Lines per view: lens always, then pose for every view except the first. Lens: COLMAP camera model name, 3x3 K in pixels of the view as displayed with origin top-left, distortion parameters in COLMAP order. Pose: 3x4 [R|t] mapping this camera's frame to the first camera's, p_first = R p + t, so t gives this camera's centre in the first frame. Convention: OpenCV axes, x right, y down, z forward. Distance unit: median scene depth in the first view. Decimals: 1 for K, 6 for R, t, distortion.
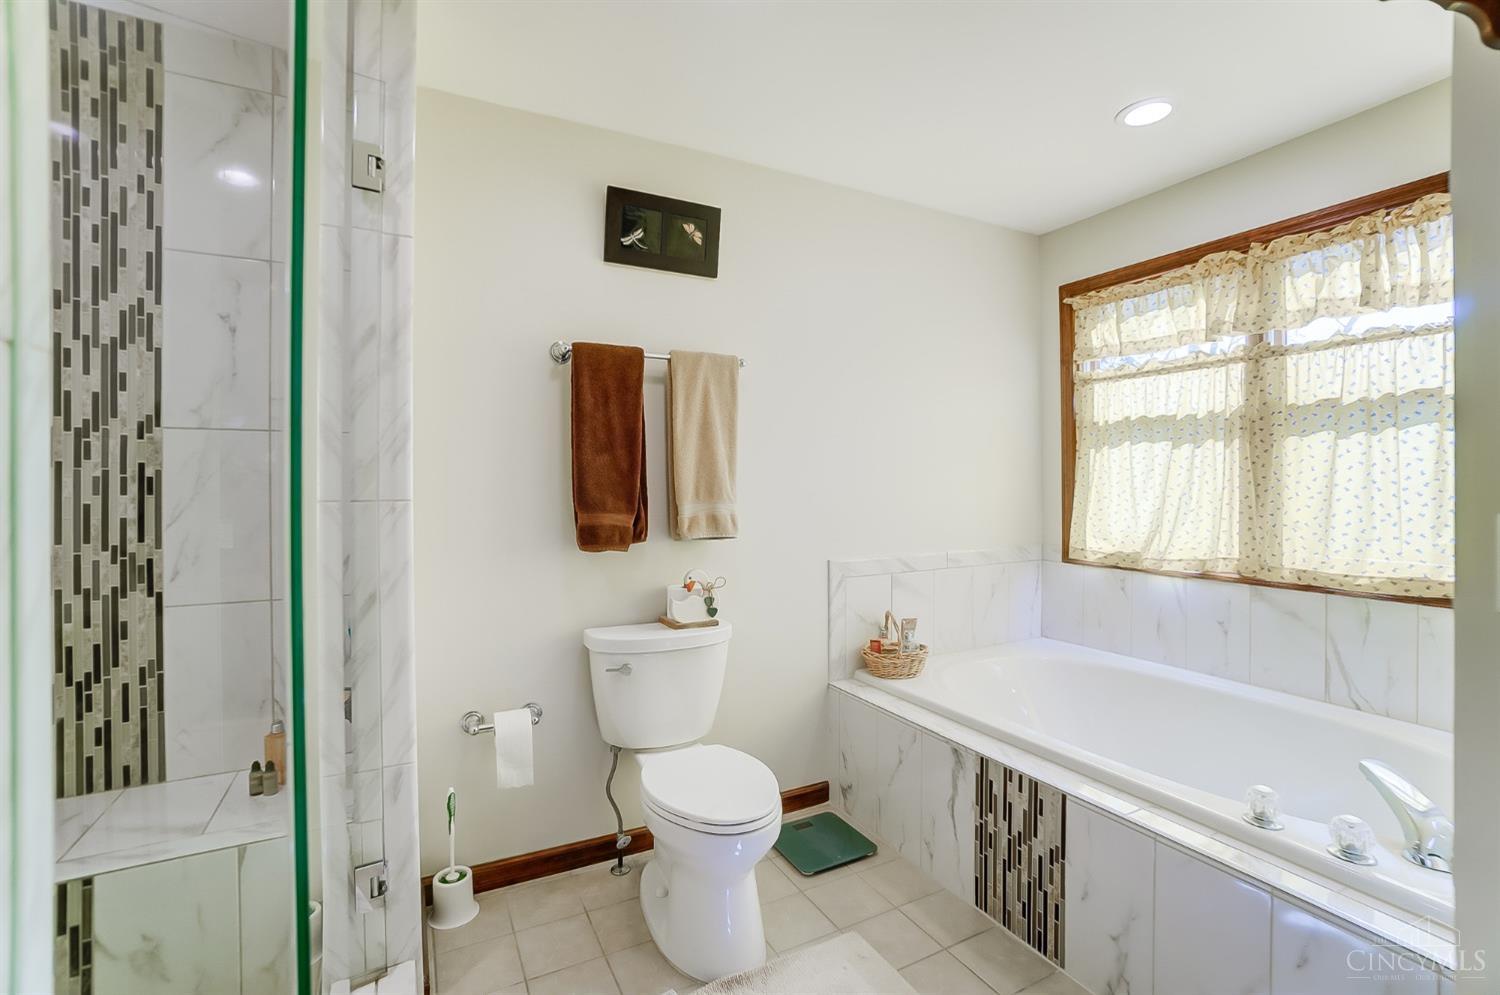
lens RADIAL K [[668.5, 0, 747.3], [0, 668.5, 491.7], [0, 0, 1]] dist [-0.059785, 0.023419]
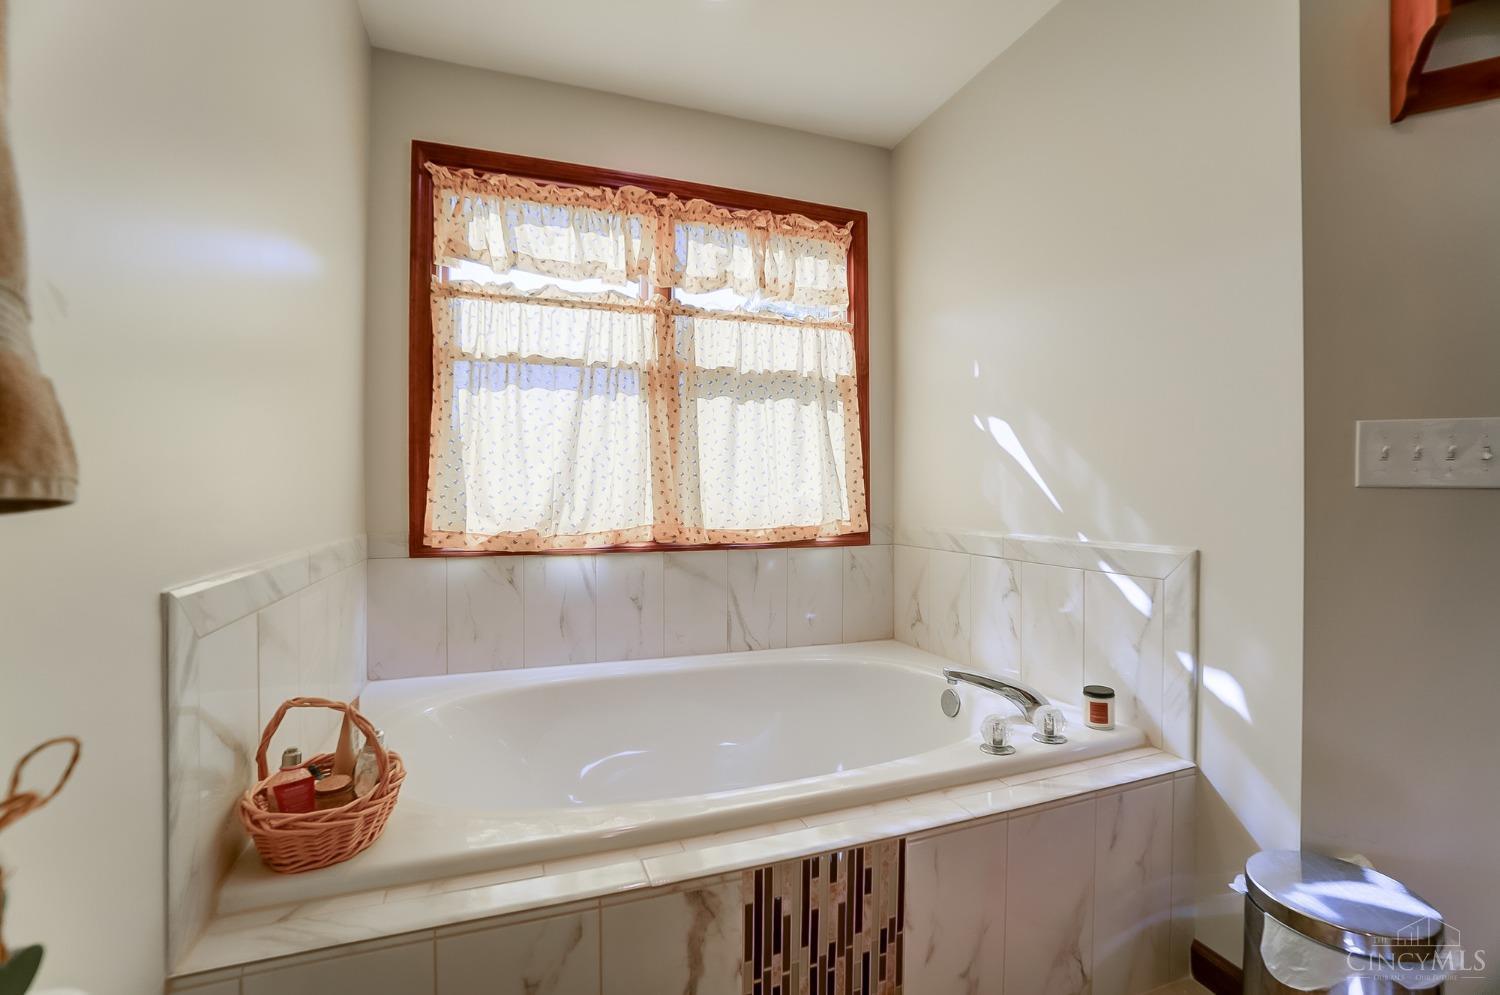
lens RADIAL K [[668.5, 0, 747.3], [0, 668.5, 491.7], [0, 0, 1]] dist [-0.059785, 0.023419]
pose [[0.120416, 0.006266, 0.992704, -0.173085], [0.010958, 0.999911, -0.007641, 0.065928], [-0.992663, 0.011798, 0.120336, 0.771275]]
